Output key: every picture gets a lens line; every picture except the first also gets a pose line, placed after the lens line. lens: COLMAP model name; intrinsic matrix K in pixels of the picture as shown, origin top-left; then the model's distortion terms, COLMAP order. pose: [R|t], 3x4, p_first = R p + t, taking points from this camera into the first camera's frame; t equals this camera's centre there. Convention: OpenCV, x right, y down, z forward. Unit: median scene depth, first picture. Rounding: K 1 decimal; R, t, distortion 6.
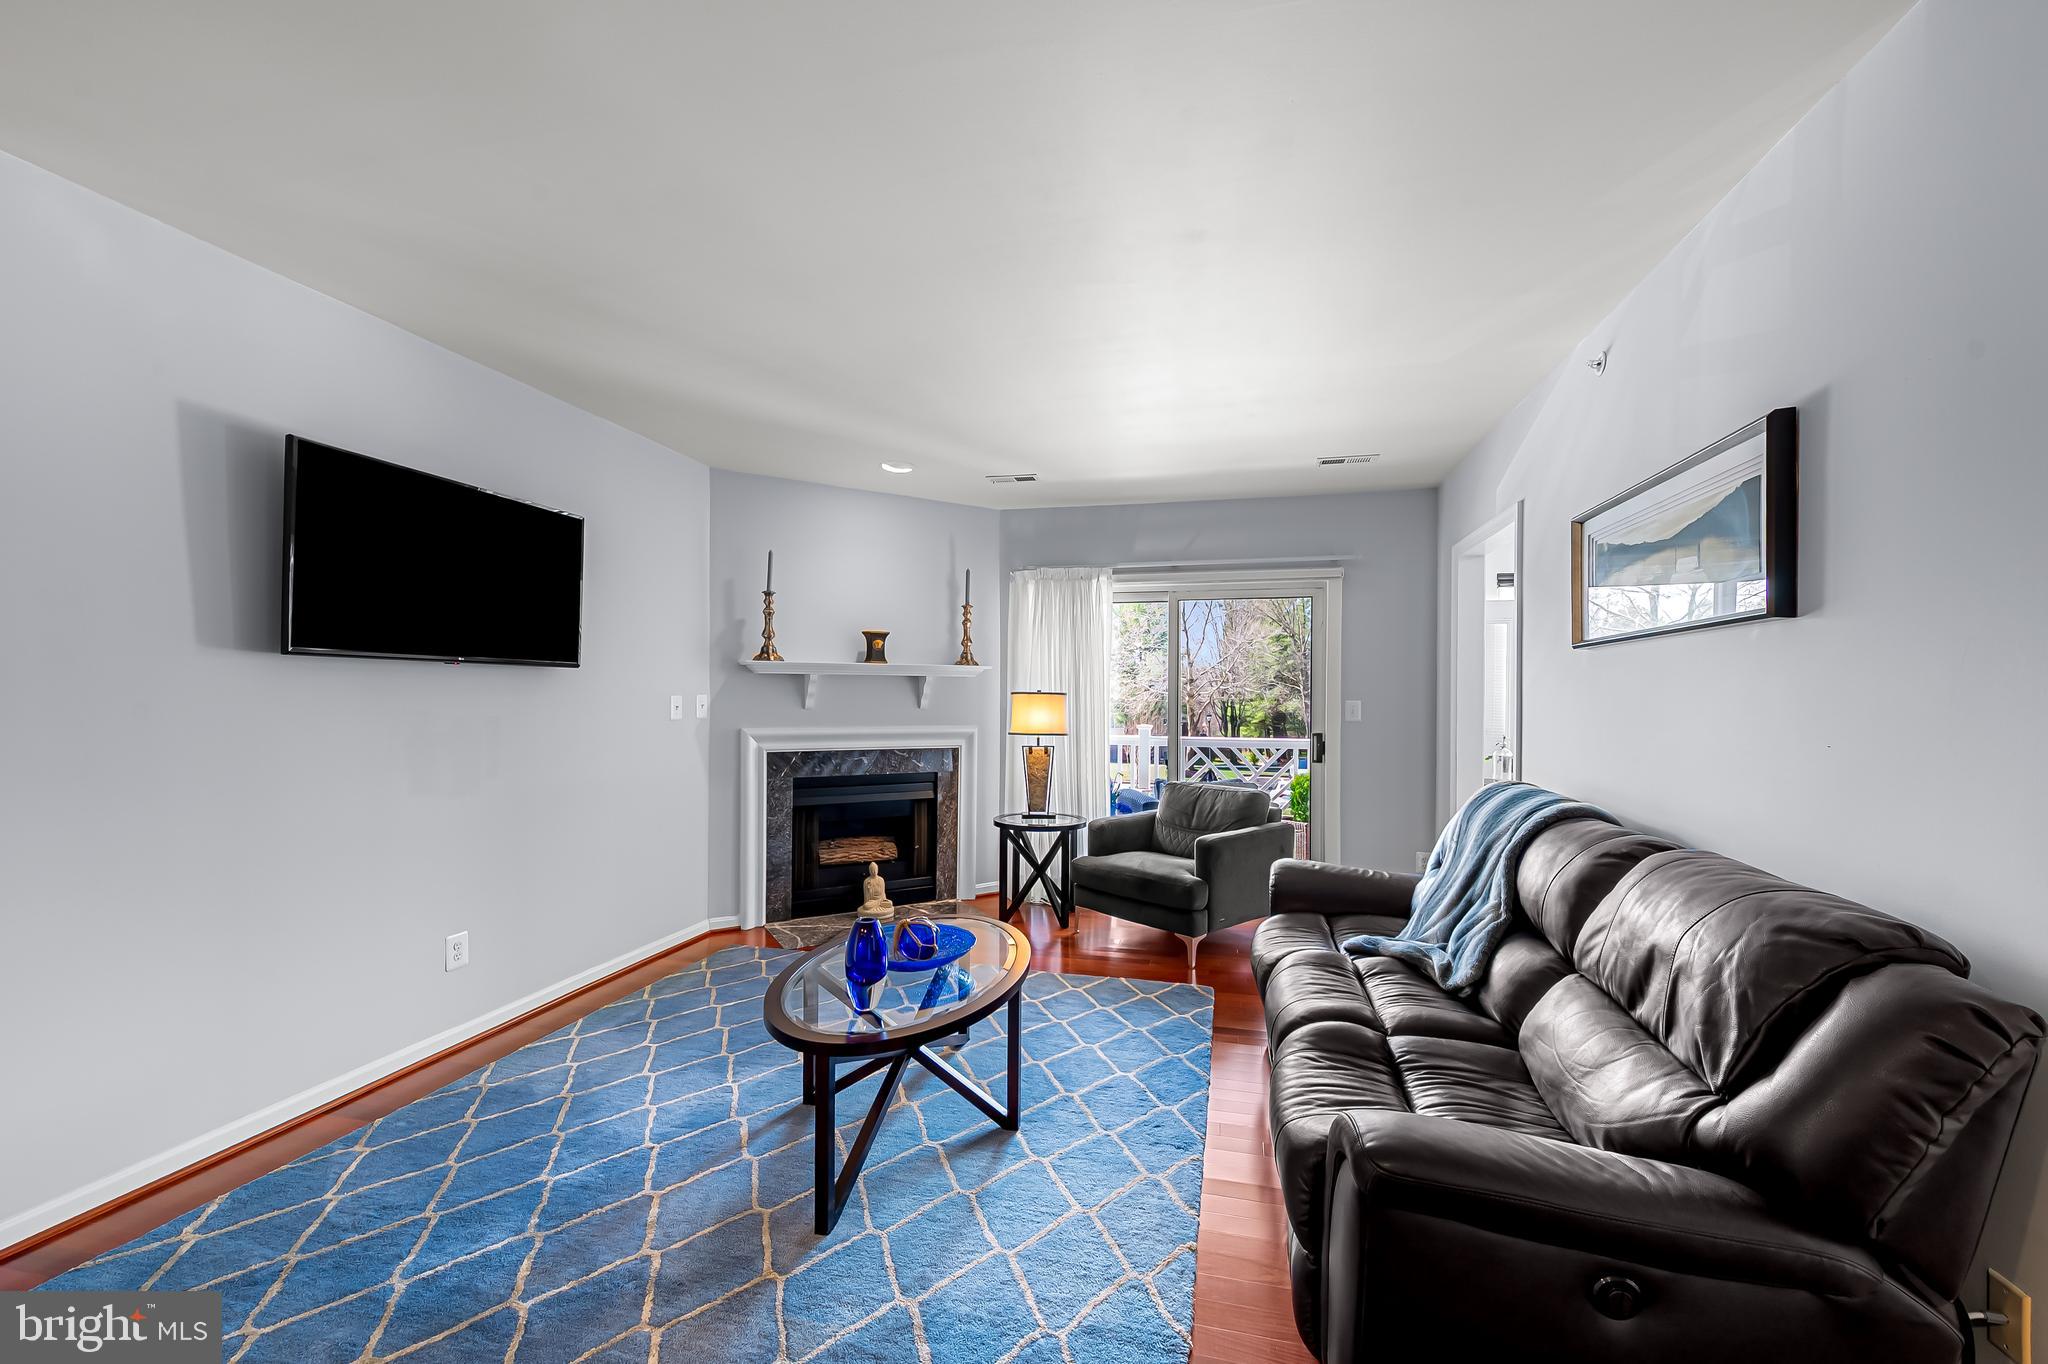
lens RADIAL K [[821.6, 0, 1021.9], [0, 821.6, 699.9], [0, 0, 1]] dist [0.007764, -0.001470]
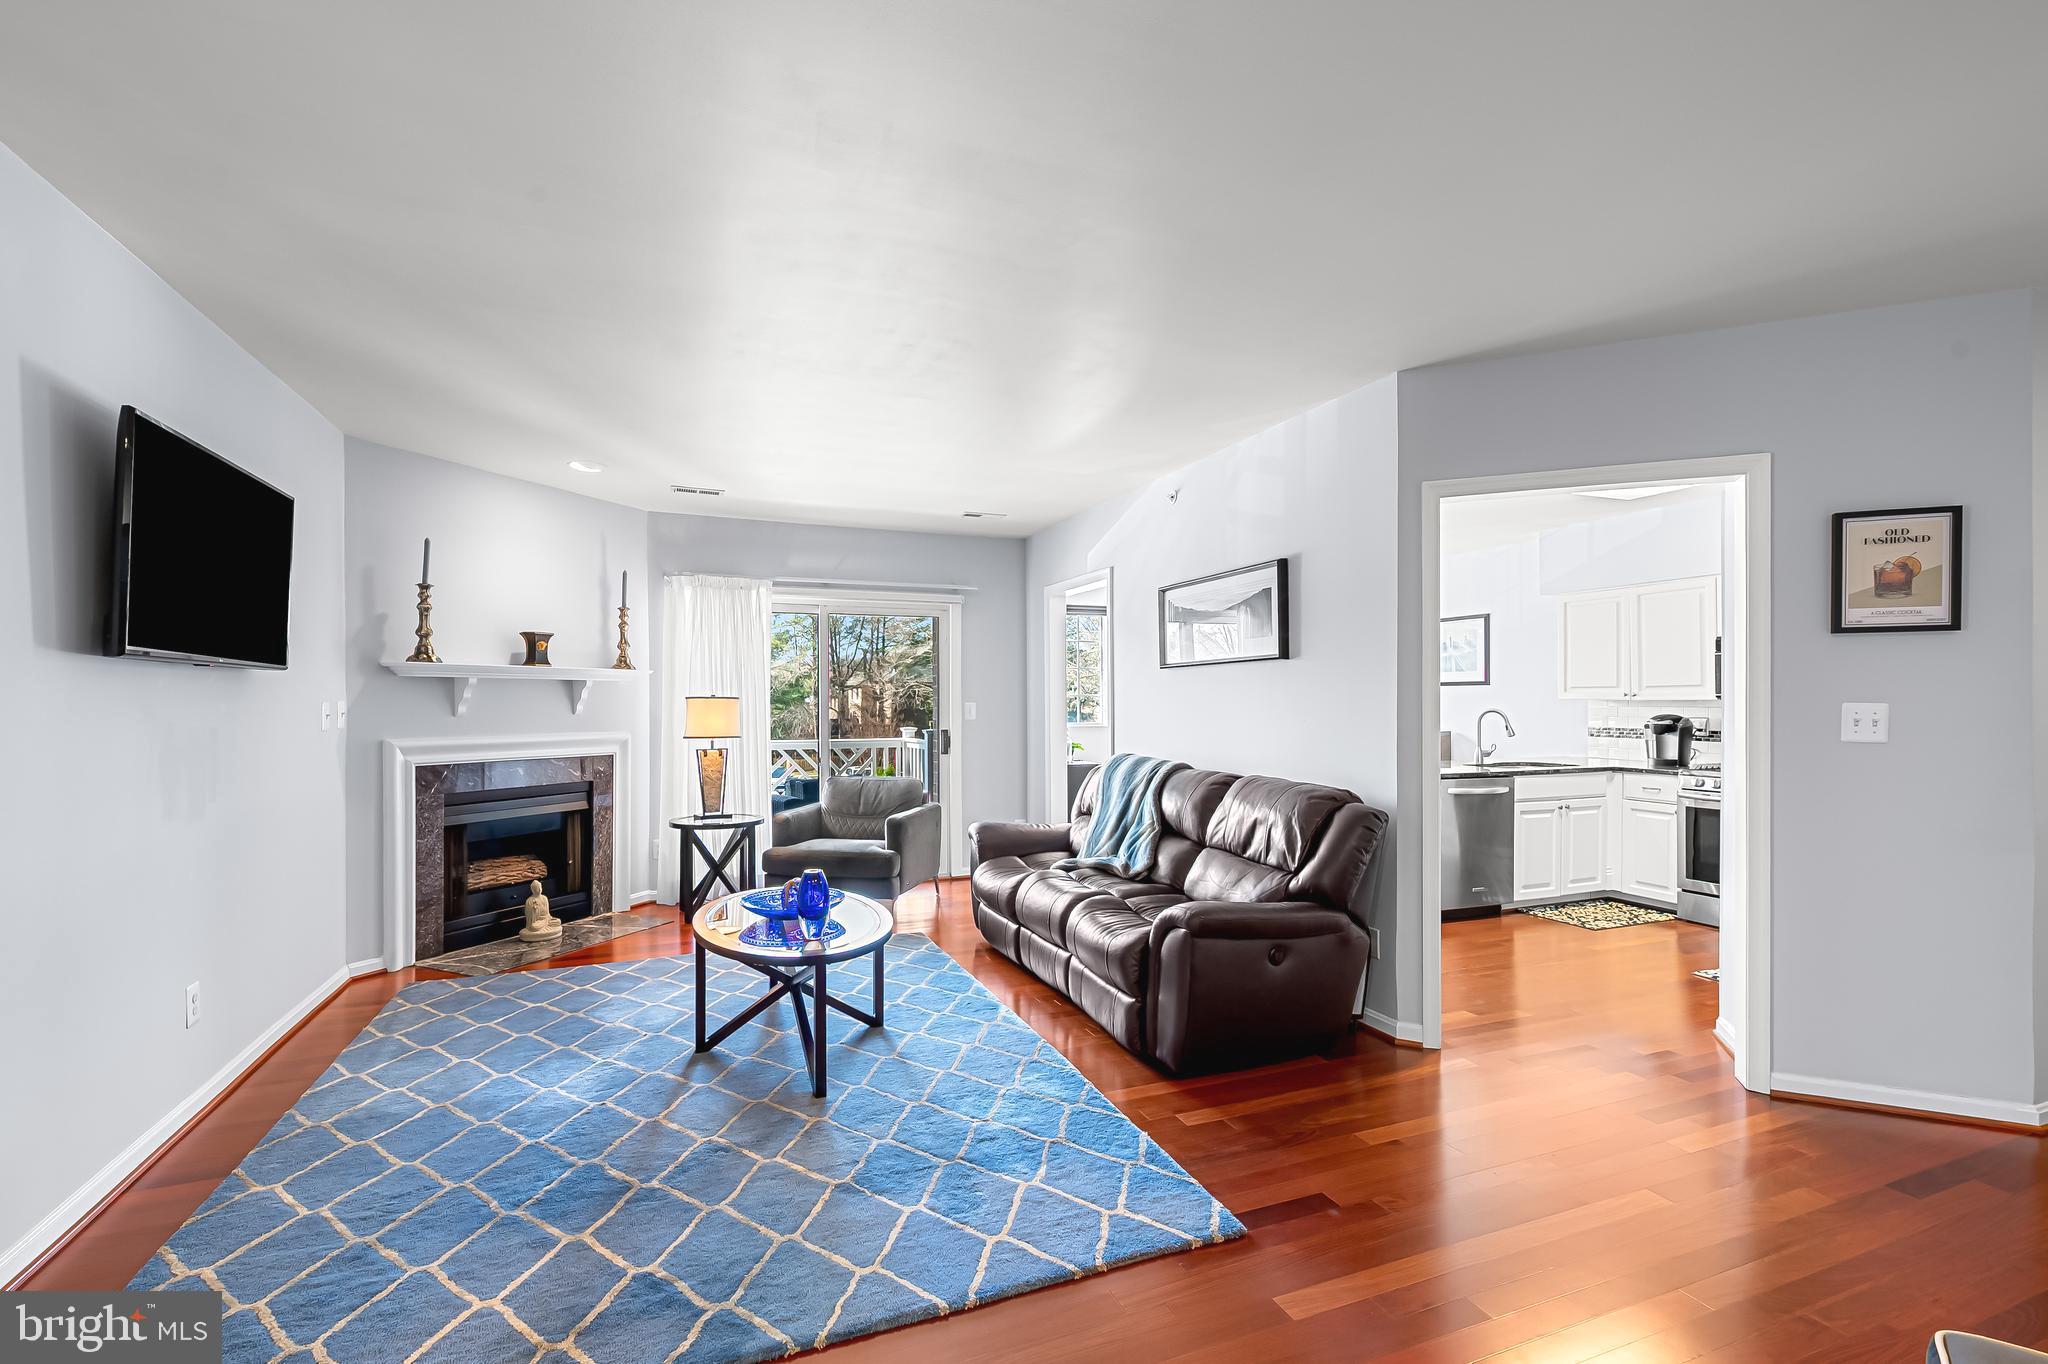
lens RADIAL K [[931.8, 0, 1019.9], [0, 931.8, 694.5], [0, 0, 1]] dist [0.008656, -0.001836]
pose [[0.808512, -0.001227, 0.588479, -0.379627], [0.008126, 0.999926, -0.009080, 0.001415], [-0.588424, 0.012123, 0.808462, -0.189516]]
